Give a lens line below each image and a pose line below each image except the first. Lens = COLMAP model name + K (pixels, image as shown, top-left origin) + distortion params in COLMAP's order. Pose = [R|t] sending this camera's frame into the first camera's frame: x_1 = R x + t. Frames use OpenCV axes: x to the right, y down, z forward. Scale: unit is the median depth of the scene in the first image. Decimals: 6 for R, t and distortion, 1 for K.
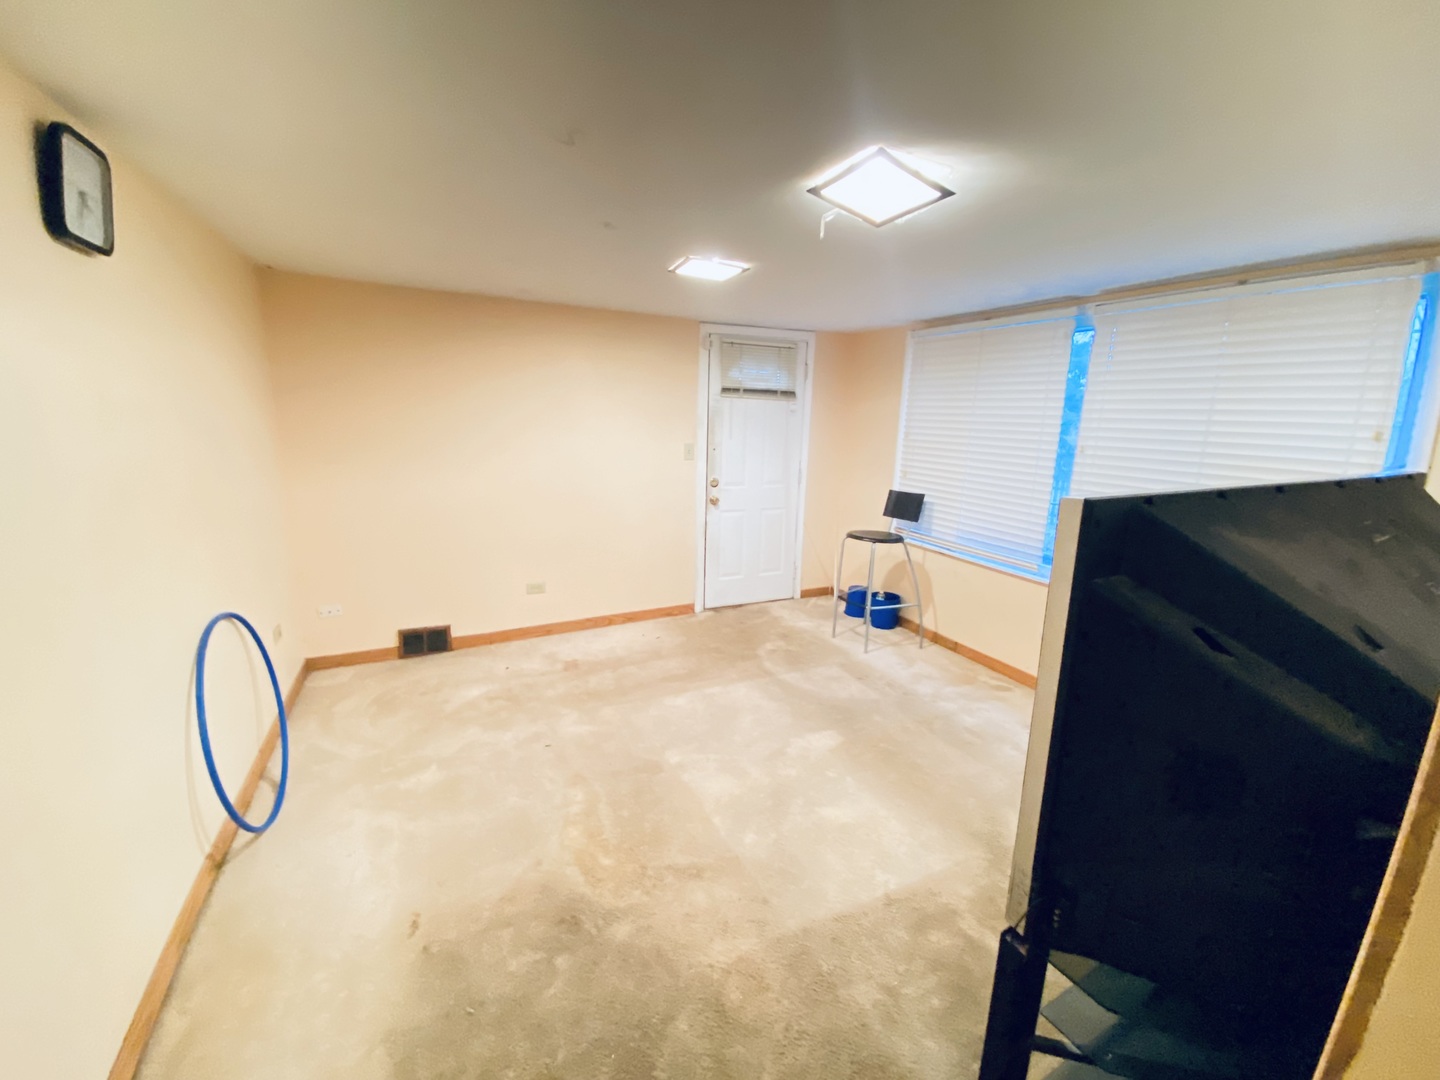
lens RADIAL K [[582.1, 0, 720.0], [0, 582.1, 540.0], [0, 0, 1]] dist [0.027158, -0.023766]
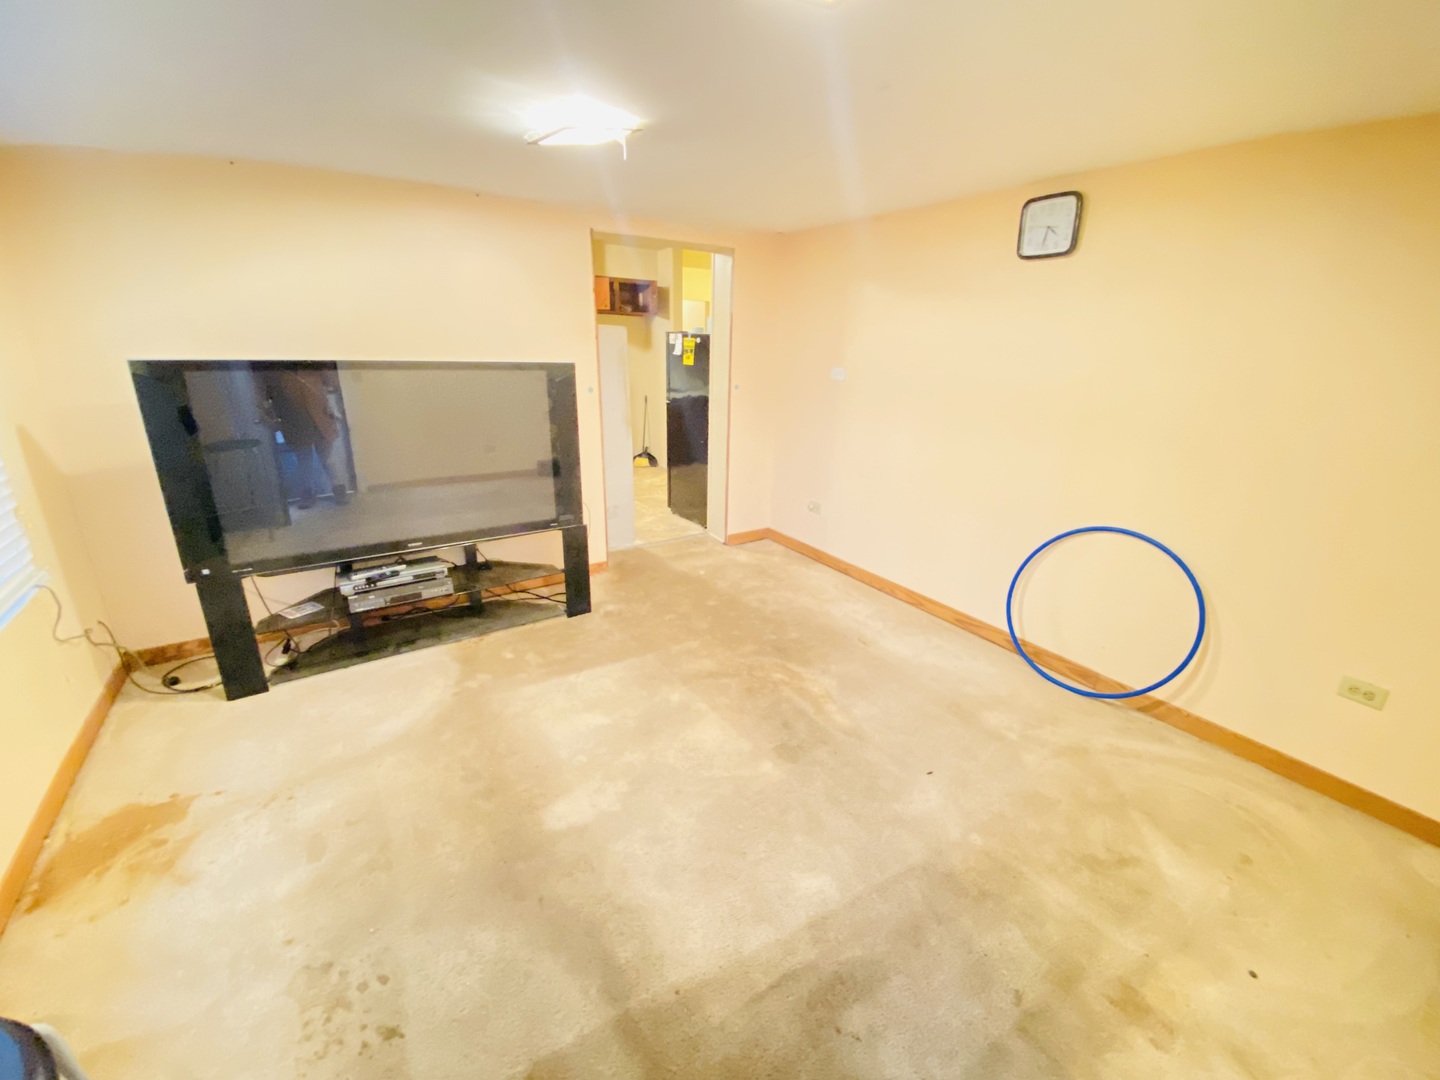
lens RADIAL K [[582.1, 0, 720.0], [0, 582.1, 540.0], [0, 0, 1]] dist [0.027158, -0.023766]
pose [[-0.990330, 0.004244, -0.138667, 0.106288], [-0.067190, 0.859809, 0.506175, -0.329407], [0.121375, 0.510598, -0.851210, 1.587643]]
